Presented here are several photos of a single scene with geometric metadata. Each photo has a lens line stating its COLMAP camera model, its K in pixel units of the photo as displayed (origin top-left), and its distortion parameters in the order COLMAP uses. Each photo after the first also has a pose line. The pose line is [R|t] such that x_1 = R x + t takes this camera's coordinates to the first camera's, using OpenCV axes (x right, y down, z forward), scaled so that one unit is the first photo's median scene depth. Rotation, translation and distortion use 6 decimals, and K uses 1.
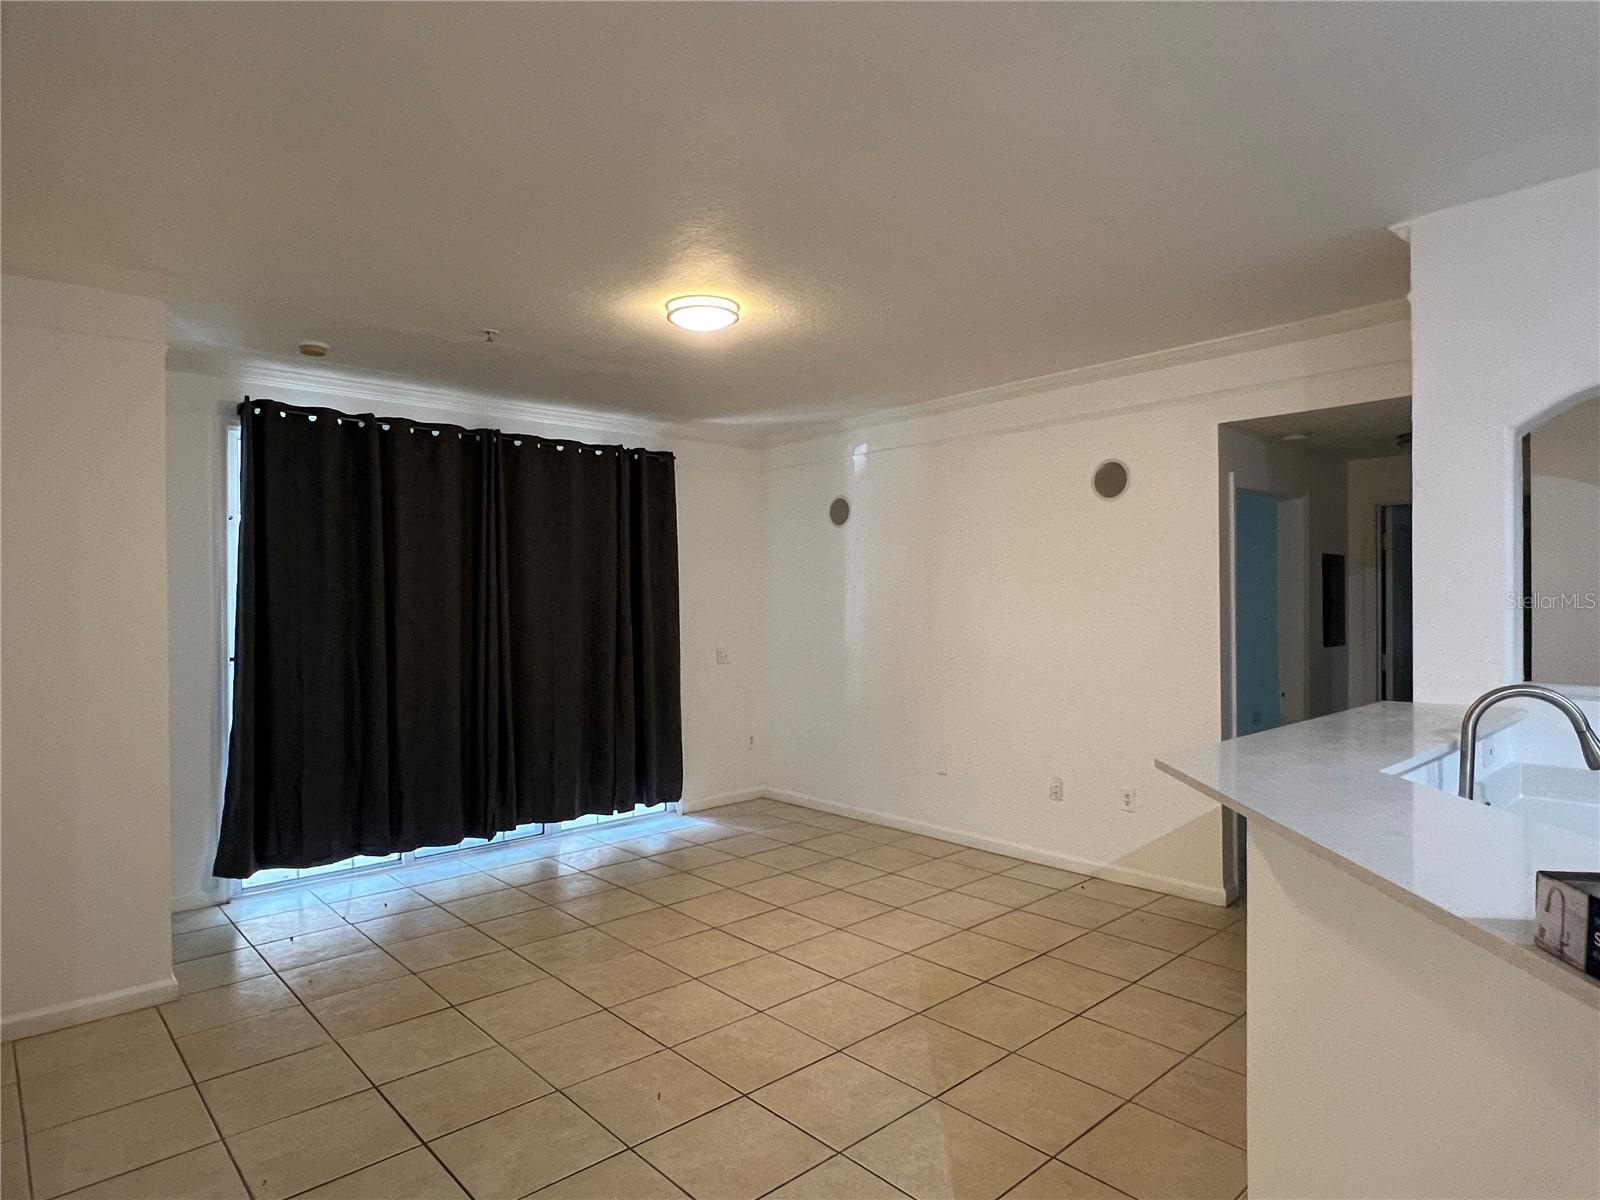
lens RADIAL K [[919.1, 0, 798.2], [0, 919.1, 604.4], [0, 0, 1]] dist [0.001389, -0.001692]
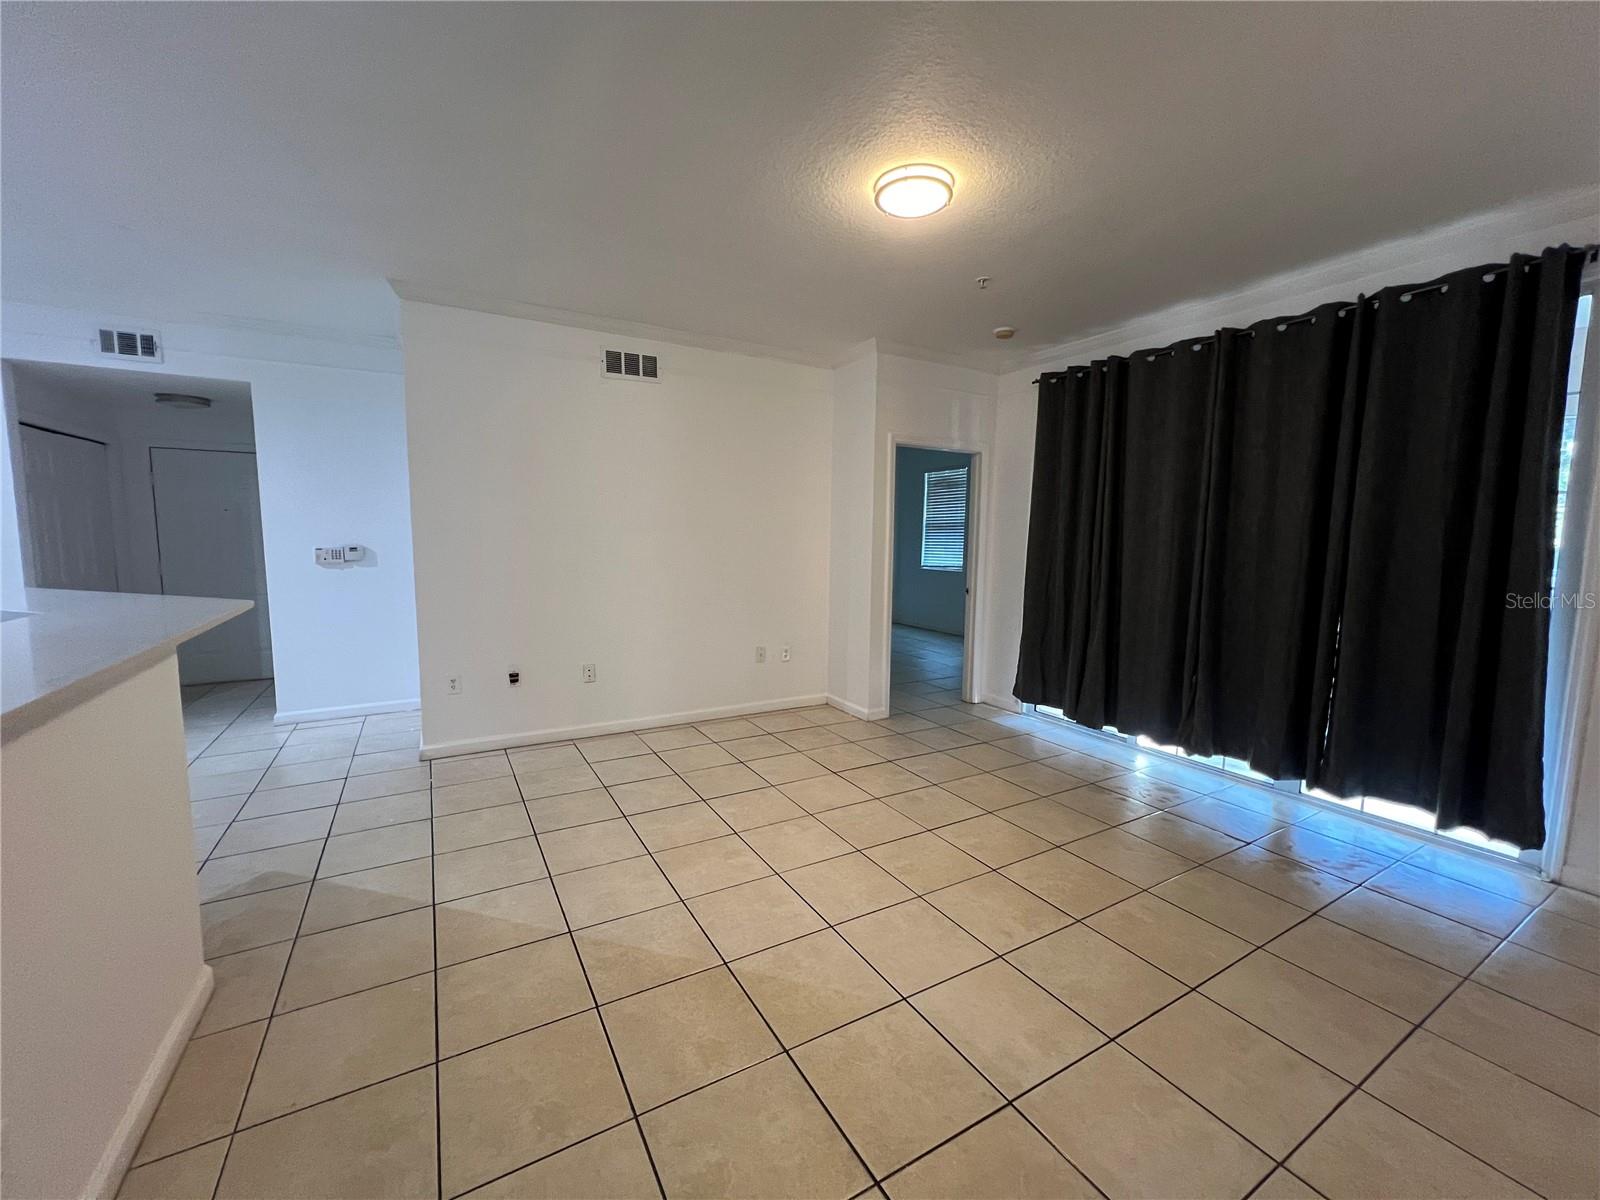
lens RADIAL K [[640.9, 0, 798.3], [0, 640.9, 603.0], [0, 0, 1]] dist [0.000523, -0.000884]
pose [[-0.215603, 0.106377, -0.970670, 0.524651], [-0.012242, 0.993676, 0.111617, 0.022712], [0.976404, 0.035948, -0.212937, 0.918444]]
